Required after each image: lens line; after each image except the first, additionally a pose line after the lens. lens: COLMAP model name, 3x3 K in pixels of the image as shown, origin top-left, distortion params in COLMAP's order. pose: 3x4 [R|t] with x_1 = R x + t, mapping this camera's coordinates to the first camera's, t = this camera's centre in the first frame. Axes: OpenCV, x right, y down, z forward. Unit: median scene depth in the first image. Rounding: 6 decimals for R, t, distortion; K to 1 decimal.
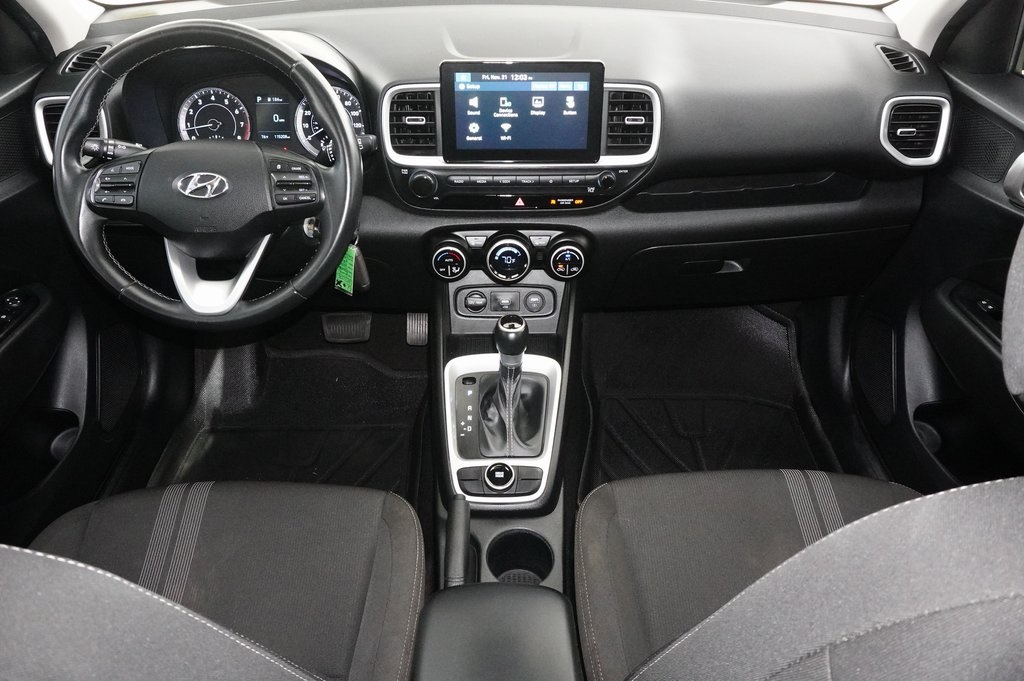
lens RADIAL K [[791.8, 0, 512.0], [0, 791.8, 340.5], [0, 0, 1]] dist [-0.015386, 0.051129]
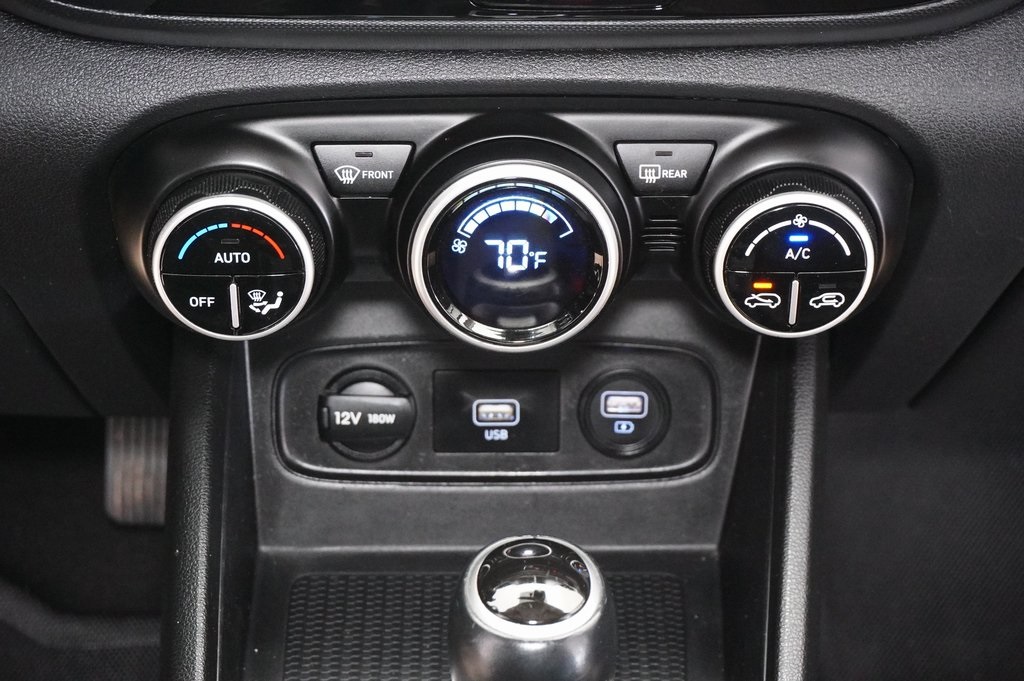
lens RADIAL K [[2099.5, 0, 512.0], [0, 2099.5, 340.5], [0, 0, 1]] dist [0.031270, 0.233524]
pose [[0.999975, 0.002910, 0.006464, -0.009305], [-0.002980, 0.999937, 0.010838, -0.089151], [-0.006432, -0.010857, 0.999920, 0.460578]]
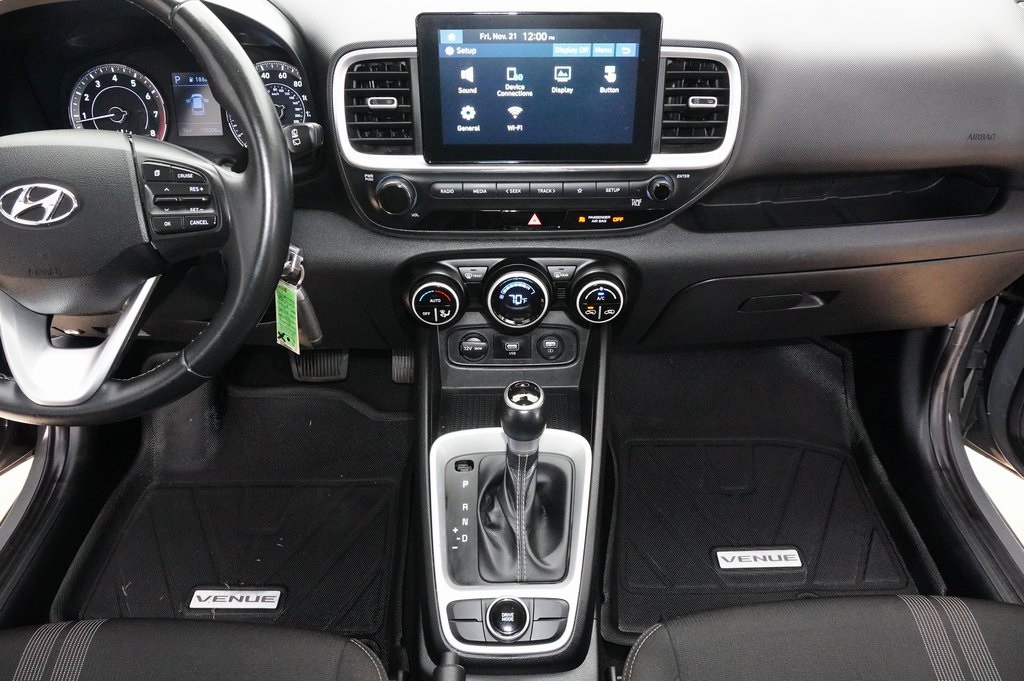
lens RADIAL K [[703.9, 0, 512.0], [0, 703.9, 340.5], [0, 0, 1]] dist [-0.056593, 0.060567]
pose [[0.999990, -0.003894, 0.001960, -0.011811], [0.003839, 0.999619, 0.027351, -0.085793], [-0.002066, -0.027343, 0.999624, 0.376808]]
